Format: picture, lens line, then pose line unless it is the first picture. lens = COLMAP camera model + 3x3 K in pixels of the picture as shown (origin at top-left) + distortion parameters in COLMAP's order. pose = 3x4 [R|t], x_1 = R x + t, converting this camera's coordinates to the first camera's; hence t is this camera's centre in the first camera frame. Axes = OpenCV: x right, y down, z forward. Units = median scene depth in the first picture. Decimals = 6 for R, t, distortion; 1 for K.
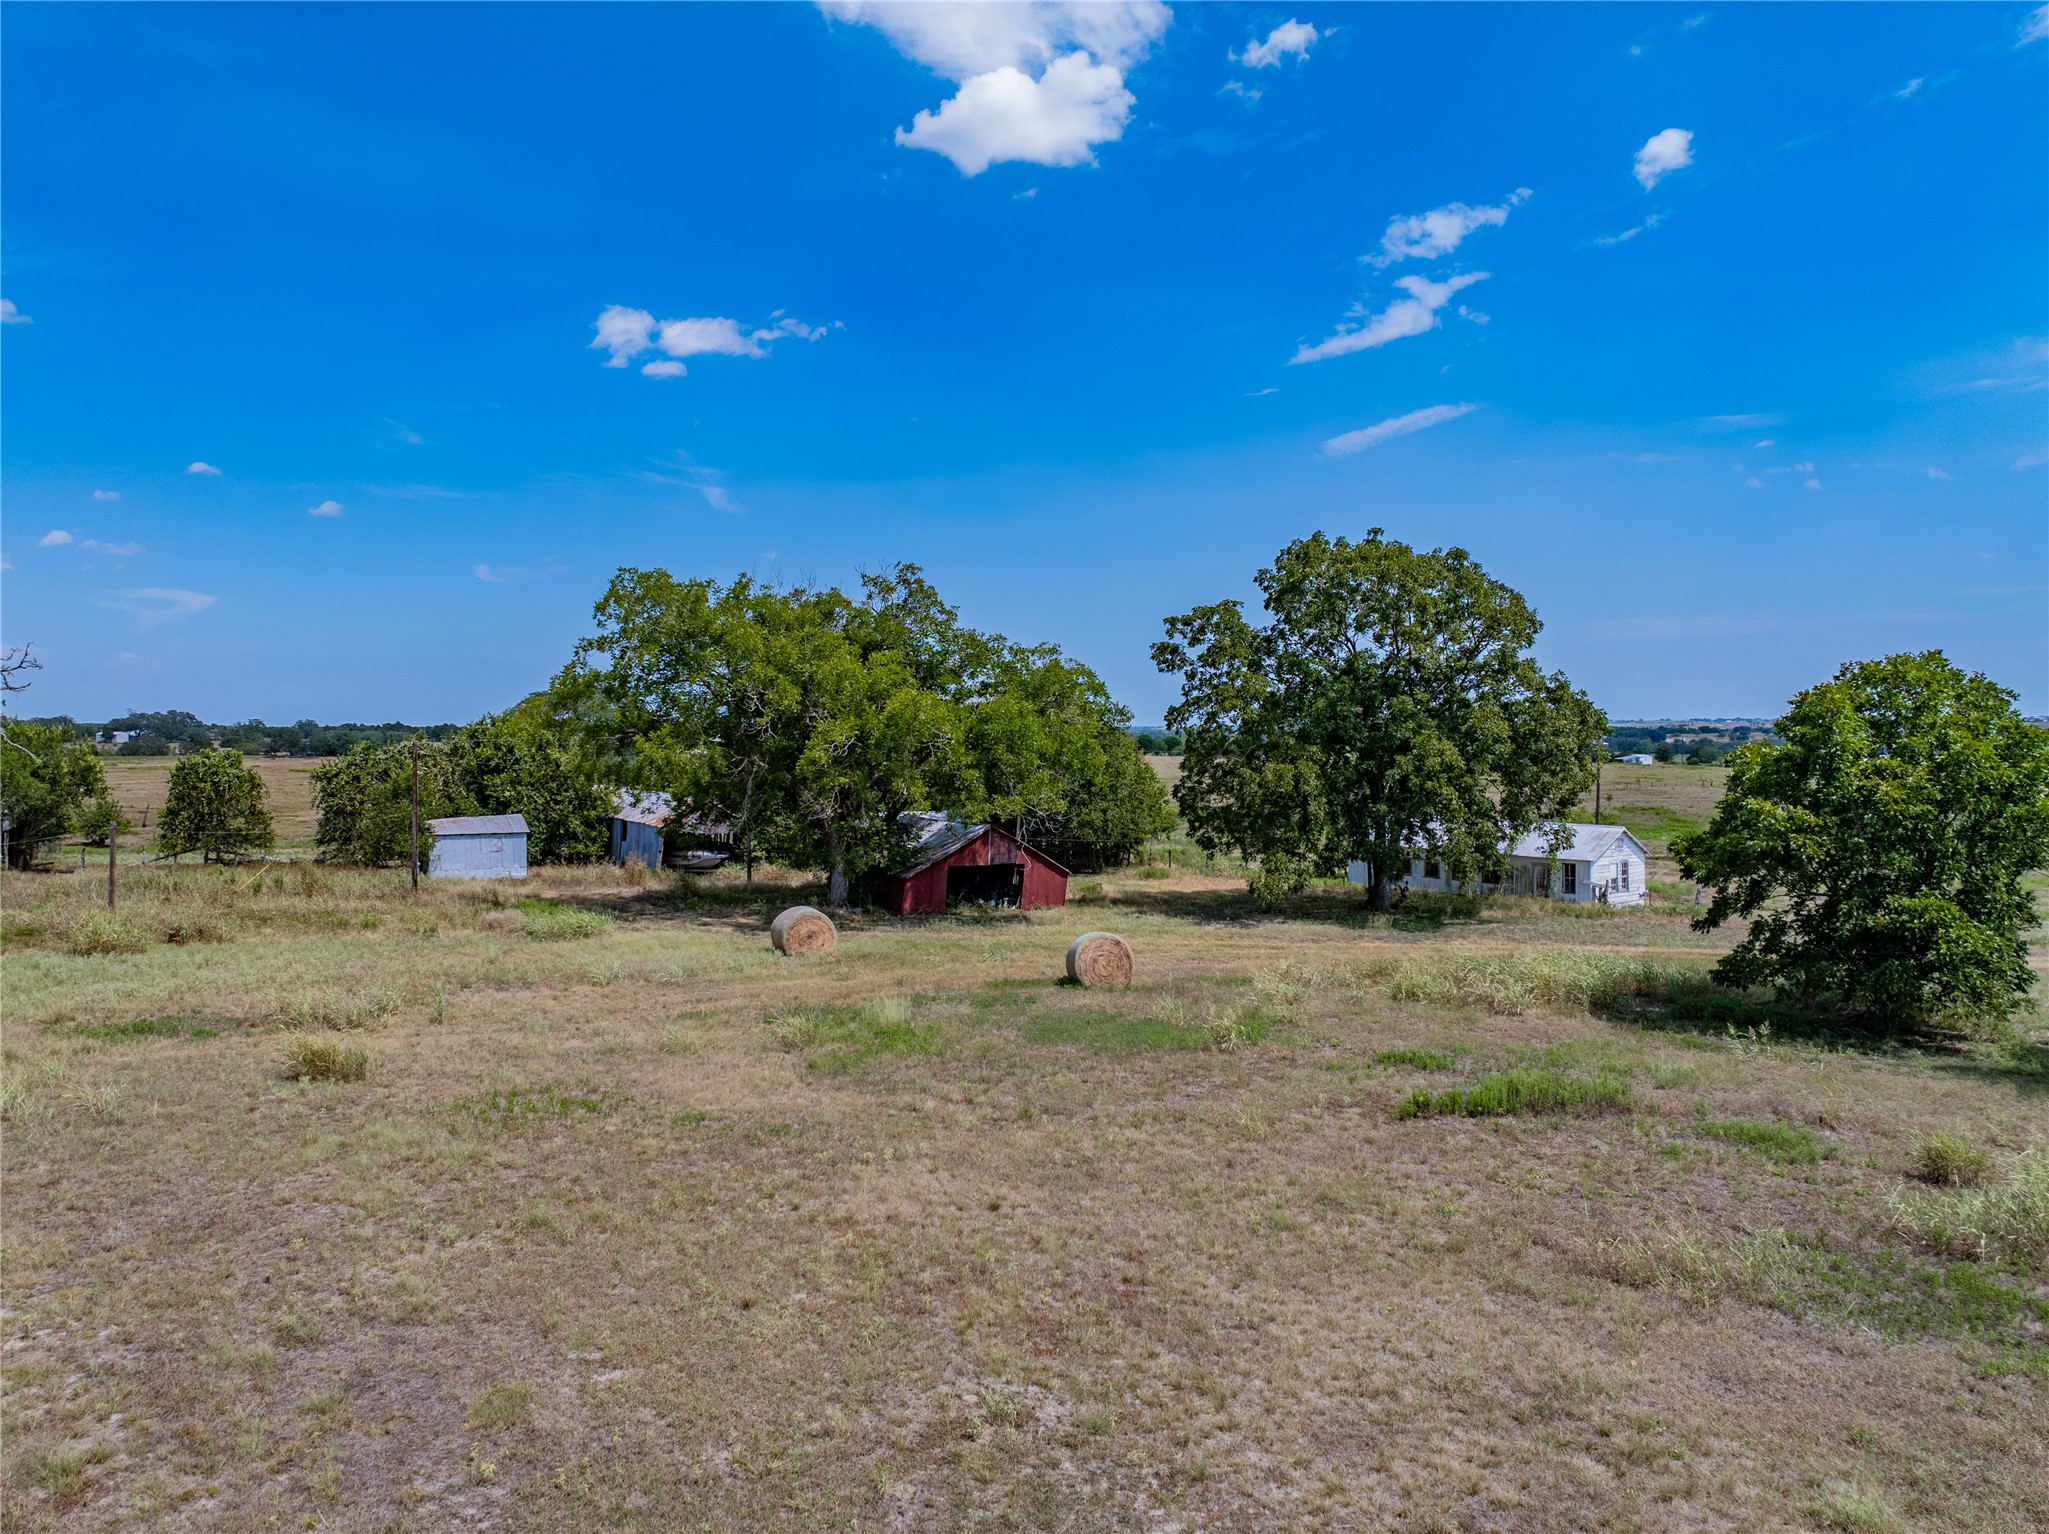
lens RADIAL K [[1424.5, 0, 1024.5], [0, 1424.5, 767.0], [0, 0, 1]] dist [-0.023224, -0.030378]
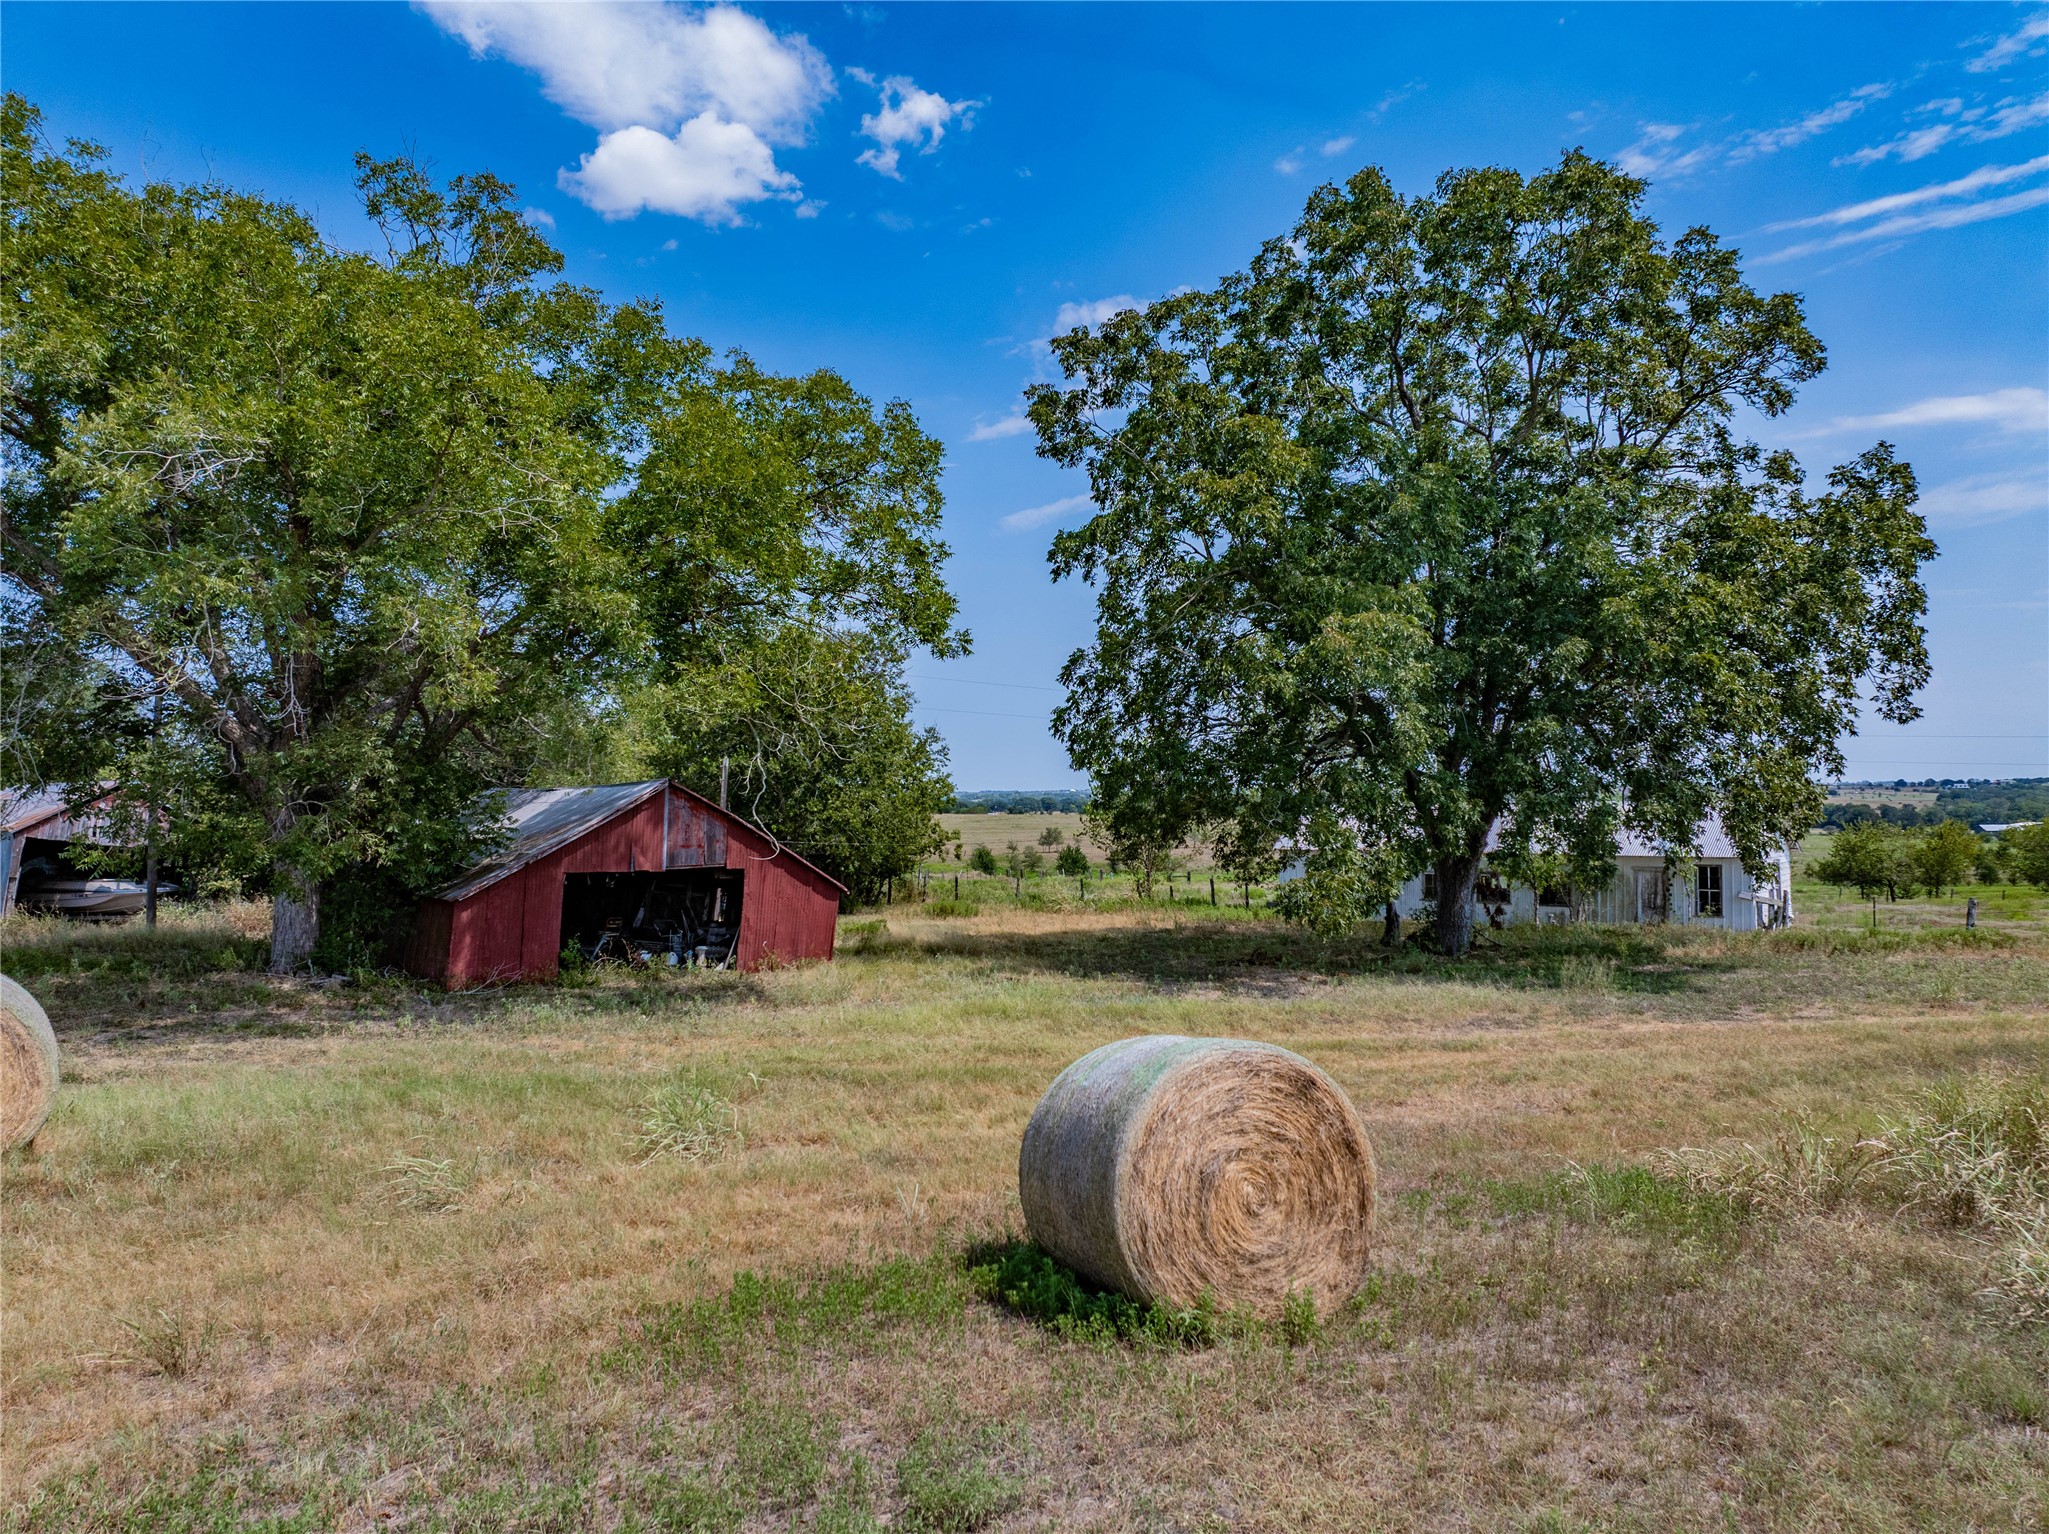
lens RADIAL K [[1424.5, 0, 1024.5], [0, 1424.5, 767.0], [0, 0, 1]] dist [-0.023224, -0.030378]
pose [[0.974937, 0.004094, 0.222445, -0.014602], [0.006726, 0.998831, -0.047861, 0.059230], [-0.222381, 0.048158, 0.973770, 0.552999]]
